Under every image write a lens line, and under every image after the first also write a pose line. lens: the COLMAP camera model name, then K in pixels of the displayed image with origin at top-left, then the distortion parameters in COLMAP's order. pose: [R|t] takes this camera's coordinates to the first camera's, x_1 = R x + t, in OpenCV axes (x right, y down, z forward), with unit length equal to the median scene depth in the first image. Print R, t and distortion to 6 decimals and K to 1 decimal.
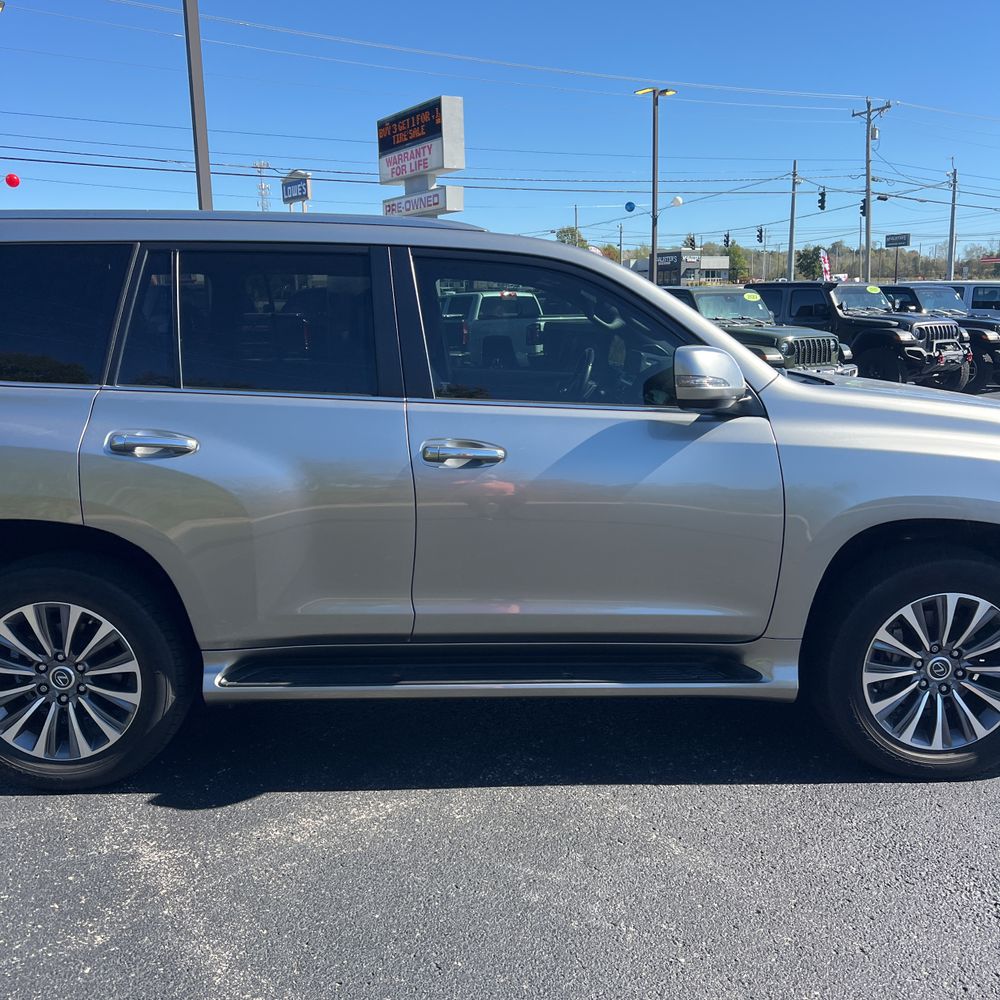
lens RADIAL K [[1013.2, 0, 501.1], [0, 1013.2, 503.6], [0, 0, 1]] dist [0.016109, 0.000000]
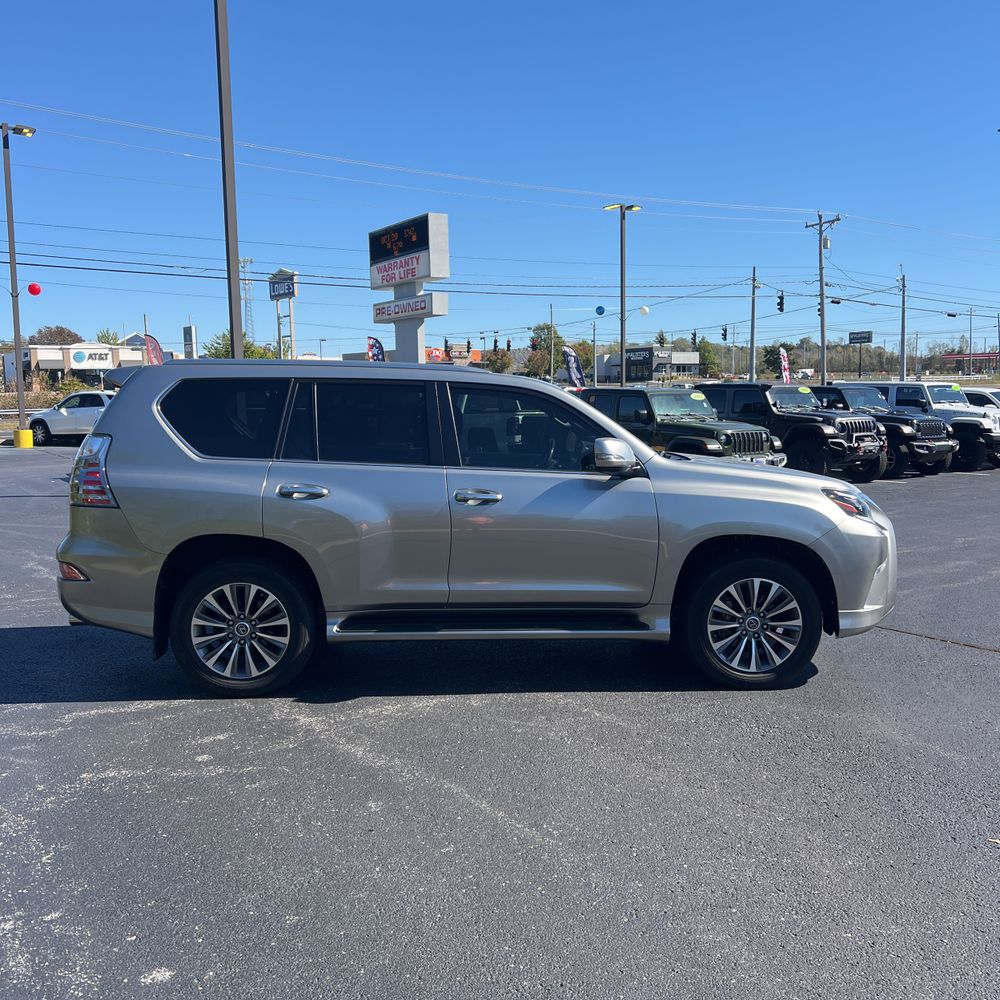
lens RADIAL K [[1013.2, 0, 501.3], [0, 1013.2, 510.9], [0, 0, 1]] dist [0.016109, 0.000000]
pose [[0.999751, 0.001244, 0.022273, -0.034345], [0.000565, 0.996713, -0.081016, 0.111078], [-0.022300, 0.081009, 0.996464, -0.722430]]
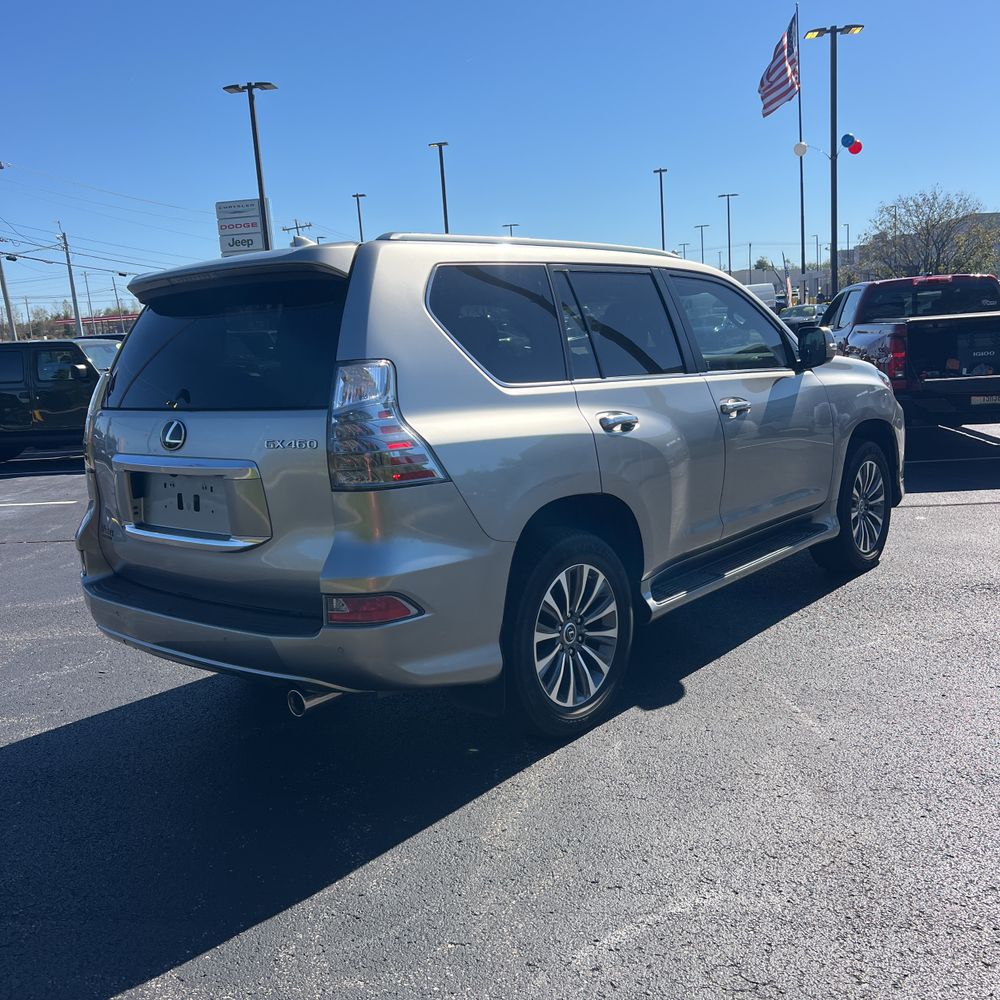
lens RADIAL K [[1013.2, 0, 502.1], [0, 1013.2, 492.8], [0, 0, 1]] dist [0.016109, 0.000000]
pose [[0.655052, -0.149273, 0.740692, -1.310157], [0.199820, 0.979614, 0.020706, -0.025276], [-0.728683, 0.134442, 0.671526, 0.255327]]
